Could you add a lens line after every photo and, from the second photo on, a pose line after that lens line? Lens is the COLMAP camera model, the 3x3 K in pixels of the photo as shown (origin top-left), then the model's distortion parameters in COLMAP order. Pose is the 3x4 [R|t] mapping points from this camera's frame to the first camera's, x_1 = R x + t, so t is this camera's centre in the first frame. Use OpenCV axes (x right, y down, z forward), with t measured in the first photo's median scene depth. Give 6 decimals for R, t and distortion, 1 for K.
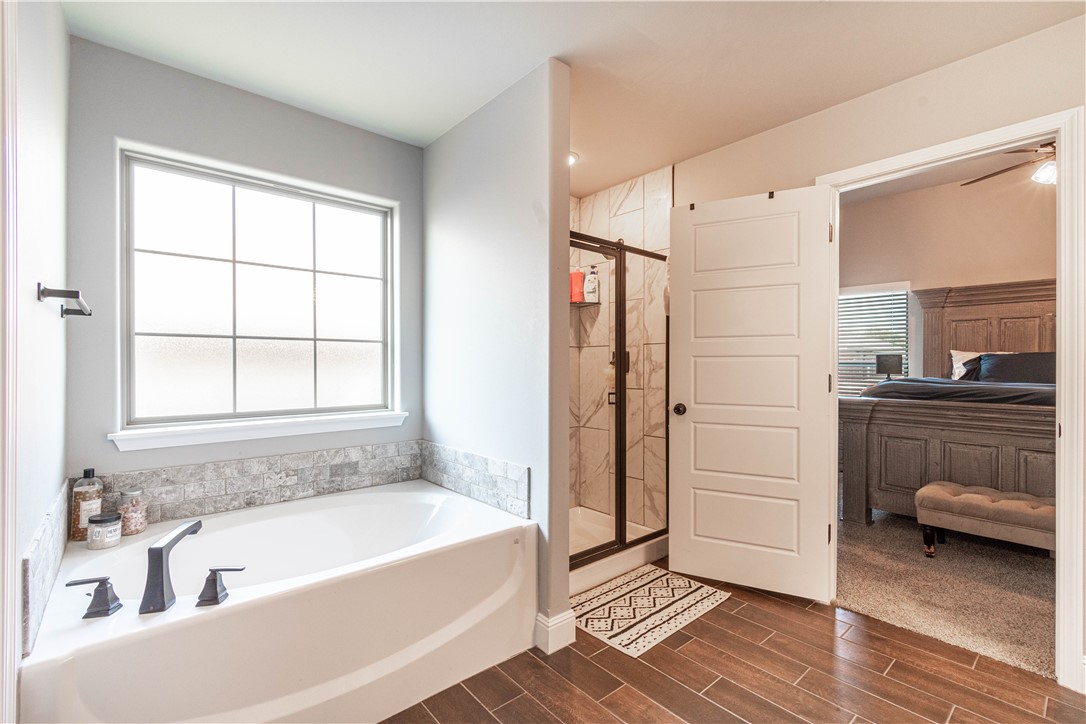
lens RADIAL K [[473.6, 0, 541.1], [0, 473.6, 366.7], [0, 0, 1]] dist [0.000282, -0.000555]
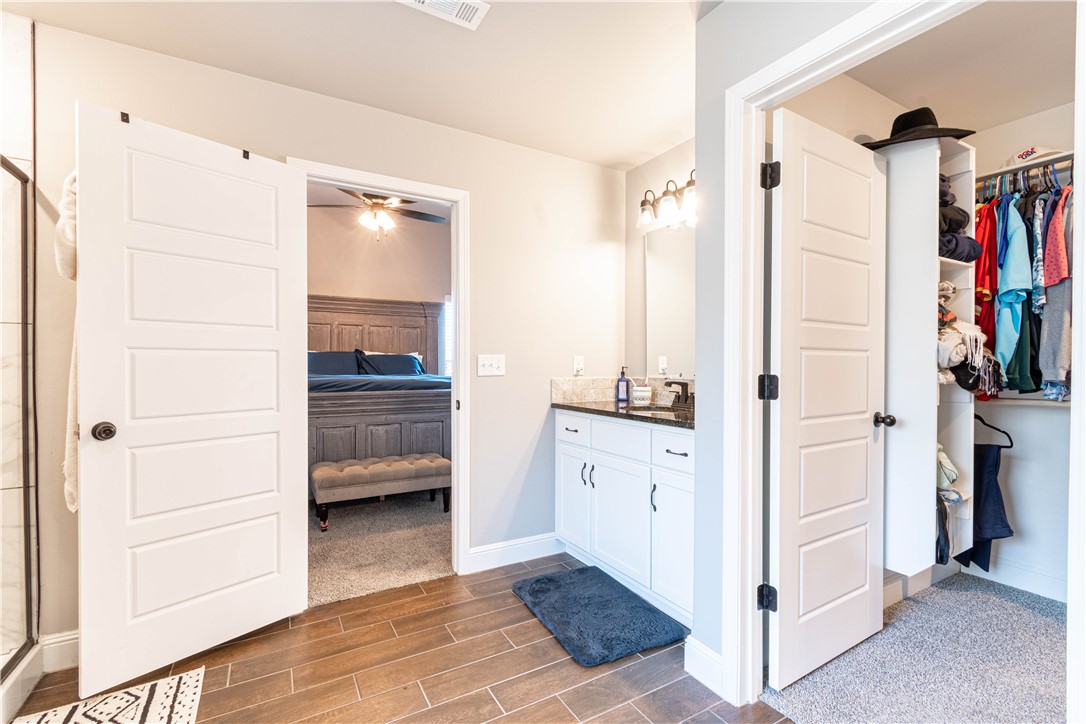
lens RADIAL K [[473.6, 0, 541.1], [0, 473.6, 366.7], [0, 0, 1]] dist [0.000282, -0.000555]
pose [[0.190019, -0.010463, 0.981725, -0.233913], [0.002345, 0.999945, 0.010203, -0.000758], [-0.981778, 0.000364, 0.190033, 0.345003]]
